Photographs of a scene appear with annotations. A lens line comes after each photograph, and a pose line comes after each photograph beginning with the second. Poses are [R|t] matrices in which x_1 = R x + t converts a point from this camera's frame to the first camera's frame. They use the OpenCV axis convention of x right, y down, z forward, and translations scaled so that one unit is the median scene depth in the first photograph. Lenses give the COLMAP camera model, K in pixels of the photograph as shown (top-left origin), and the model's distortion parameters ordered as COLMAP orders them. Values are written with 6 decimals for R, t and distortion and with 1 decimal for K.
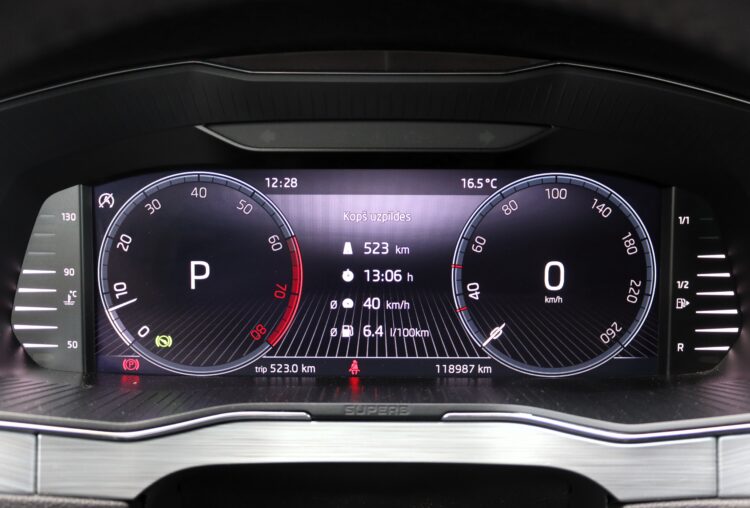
lens RADIAL K [[788.3, 0, 375.0], [0, 788.3, 254.0], [0, 0, 1]] dist [-0.058362, 0.002030]
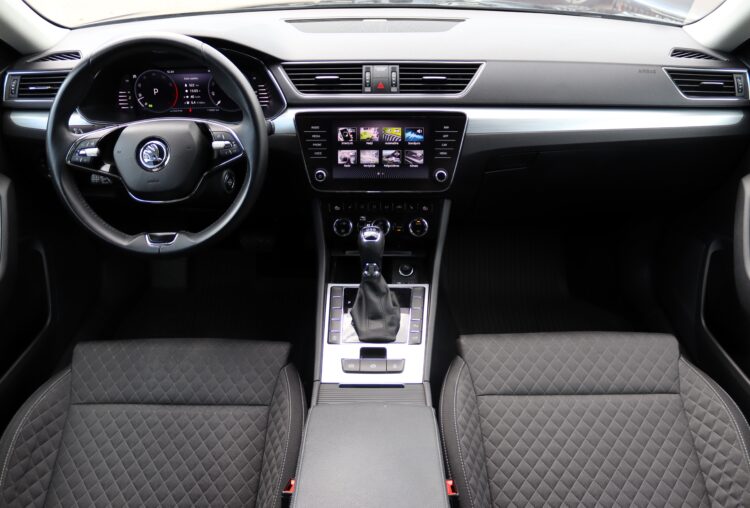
lens RADIAL K [[631.4, 0, 375.0], [0, 631.4, 254.0], [0, 0, 1]] dist [-0.166636, 0.137125]
pose [[0.999902, -0.000151, -0.014006, 1.143439], [0.006001, 0.908124, 0.418659, -0.624064], [0.012656, -0.418702, 0.908036, -2.740596]]
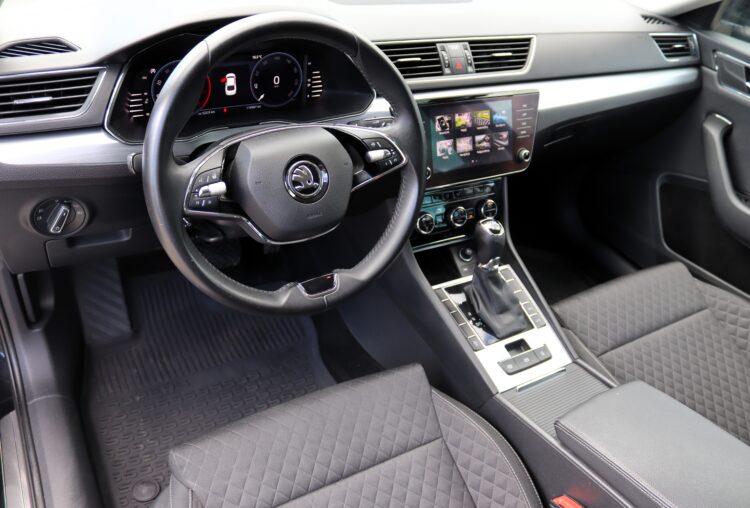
lens RADIAL K [[631.4, 0, 375.0], [0, 631.4, 254.0], [0, 0, 1]] dist [-0.166636, 0.137125]
pose [[0.856436, -0.211334, 0.471015, -0.919820], [-0.049583, 0.874483, 0.482516, -0.687009], [-0.513867, -0.436598, 0.738460, -1.740331]]
